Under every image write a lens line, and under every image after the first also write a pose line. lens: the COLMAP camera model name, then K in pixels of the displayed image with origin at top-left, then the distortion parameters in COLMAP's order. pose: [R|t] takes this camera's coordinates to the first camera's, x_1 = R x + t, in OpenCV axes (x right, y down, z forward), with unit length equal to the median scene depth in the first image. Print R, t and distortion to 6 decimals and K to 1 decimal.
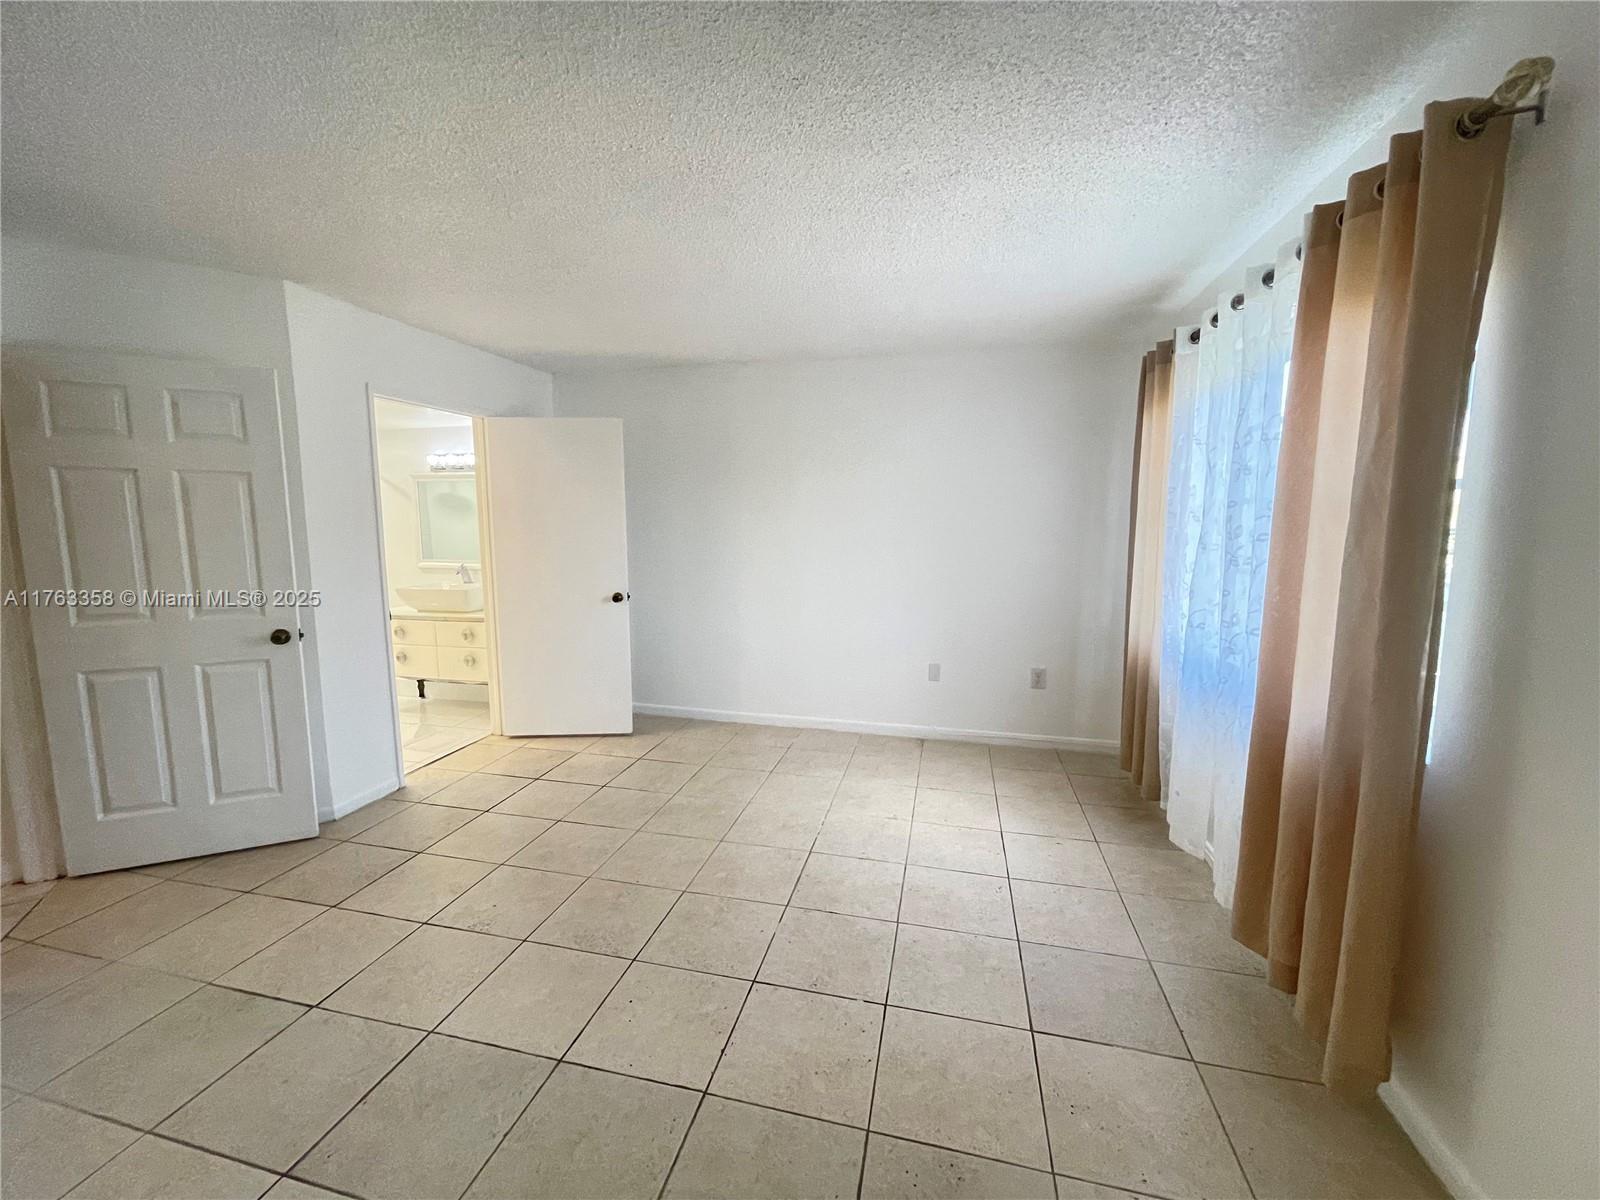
lens RADIAL K [[646.1, 0, 794.6], [0, 646.1, 602.0], [0, 0, 1]] dist [-0.001949, -0.000086]
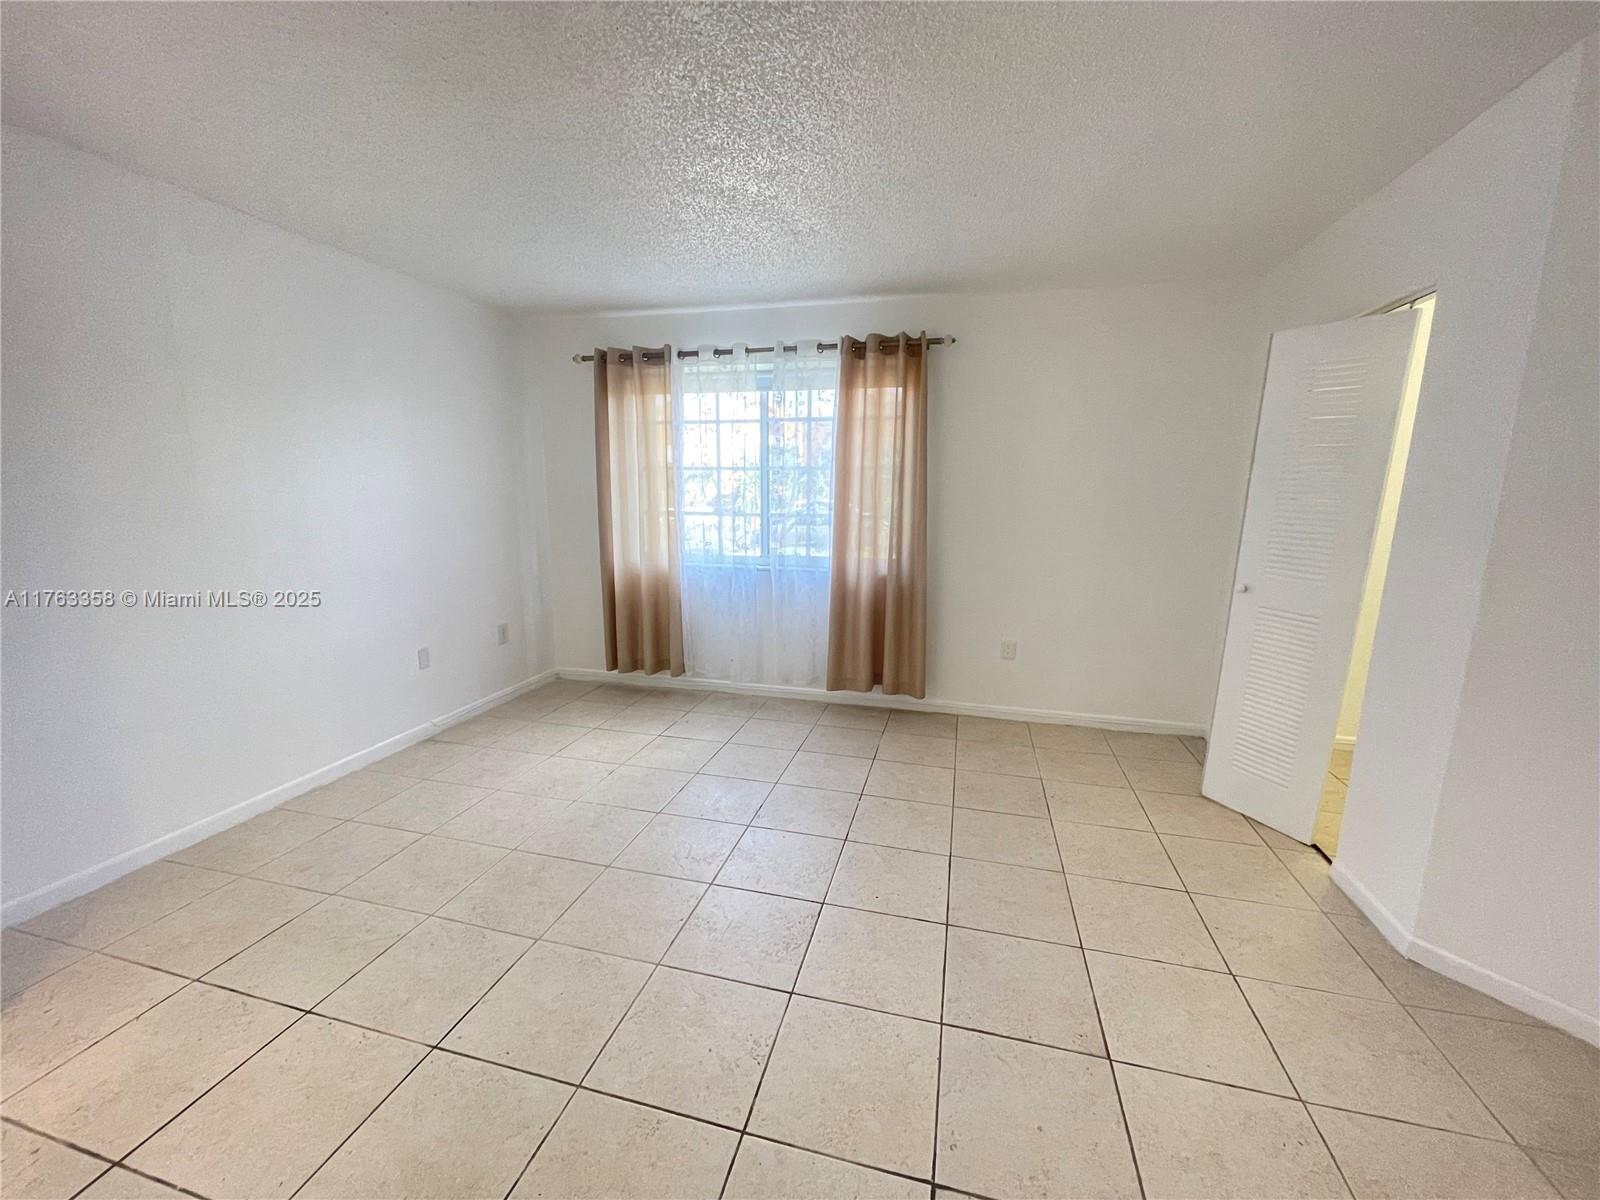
lens RADIAL K [[646.1, 0, 795.4], [0, 646.1, 604.3], [0, 0, 1]] dist [-0.001949, -0.000086]
pose [[0.022001, -0.181554, 0.983135, -0.616075], [0.112914, 0.977532, 0.177993, -0.058855], [-0.993361, 0.107093, 0.042006, 0.489414]]
